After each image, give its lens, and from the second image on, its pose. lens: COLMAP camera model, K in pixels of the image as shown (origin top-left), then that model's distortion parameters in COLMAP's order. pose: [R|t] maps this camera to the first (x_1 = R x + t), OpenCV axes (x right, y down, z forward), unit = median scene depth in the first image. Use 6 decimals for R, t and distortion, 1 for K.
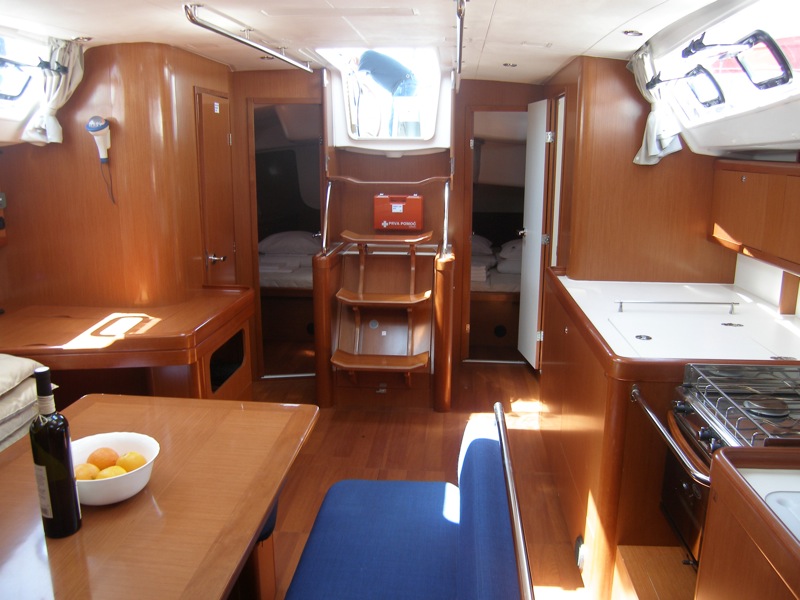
lens RADIAL K [[647.8, 0, 408.7], [0, 647.8, 289.8], [0, 0, 1]] dist [-0.108195, 0.048006]
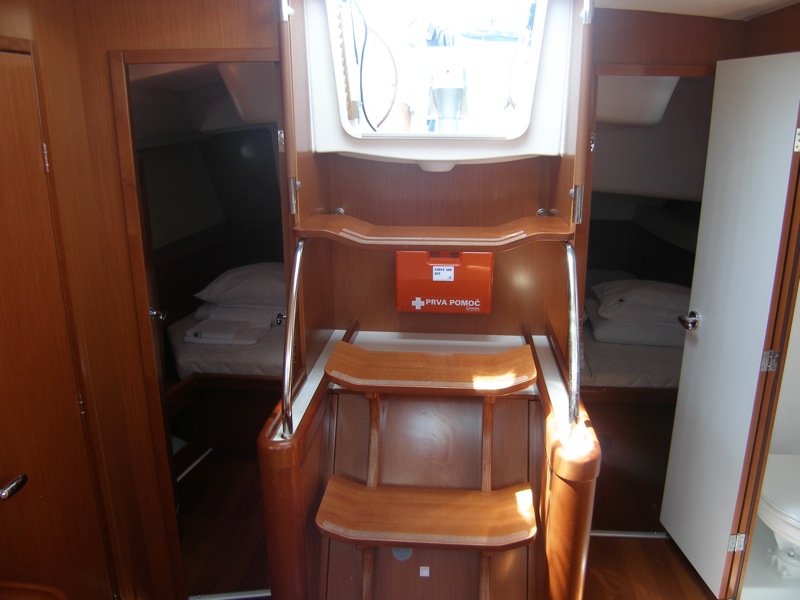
lens RADIAL K [[647.8, 0, 408.7], [0, 647.8, 289.8], [0, 0, 1]] dist [-0.108195, 0.048006]
pose [[0.999943, -0.005077, -0.009423, -0.048594], [0.005708, 0.997663, 0.068088, -0.181327], [0.009056, -0.068138, 0.997635, 0.615742]]
